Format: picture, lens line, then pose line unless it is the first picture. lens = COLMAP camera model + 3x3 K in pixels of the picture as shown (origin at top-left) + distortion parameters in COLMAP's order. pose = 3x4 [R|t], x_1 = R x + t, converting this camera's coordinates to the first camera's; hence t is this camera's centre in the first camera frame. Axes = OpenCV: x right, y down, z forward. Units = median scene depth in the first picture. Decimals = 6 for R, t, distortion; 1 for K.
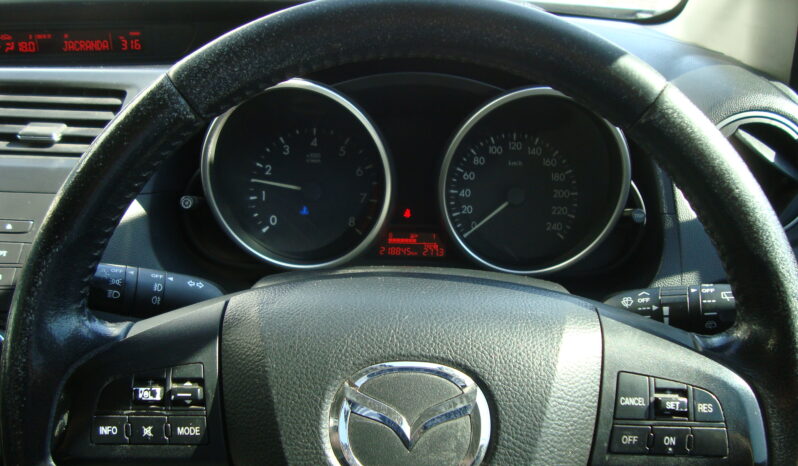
lens RADIAL K [[727.4, 0, 399.0], [0, 727.4, 233.0], [0, 0, 1]] dist [-0.189222, 0.173465]
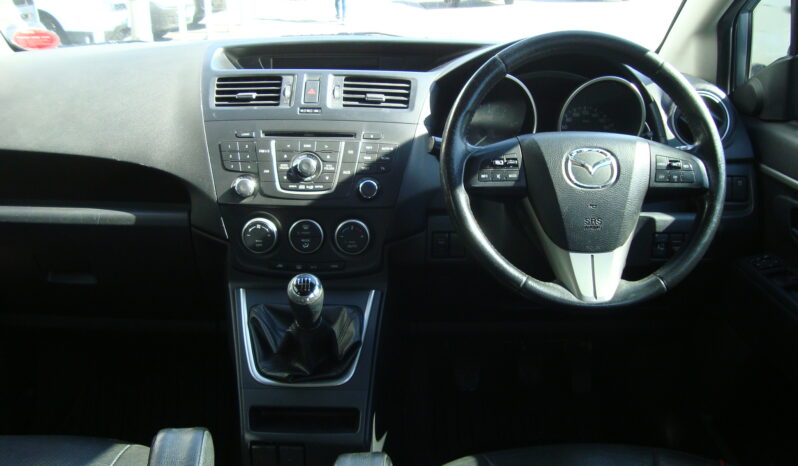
lens RADIAL K [[727.4, 0, 399.0], [0, 727.4, 233.0], [0, 0, 1]] dist [-0.189222, 0.173465]
pose [[0.998810, -0.018315, 0.045194, -0.571664], [0.022980, 0.994211, -0.104962, 0.516121], [-0.043010, 0.105875, 0.993449, -1.177541]]
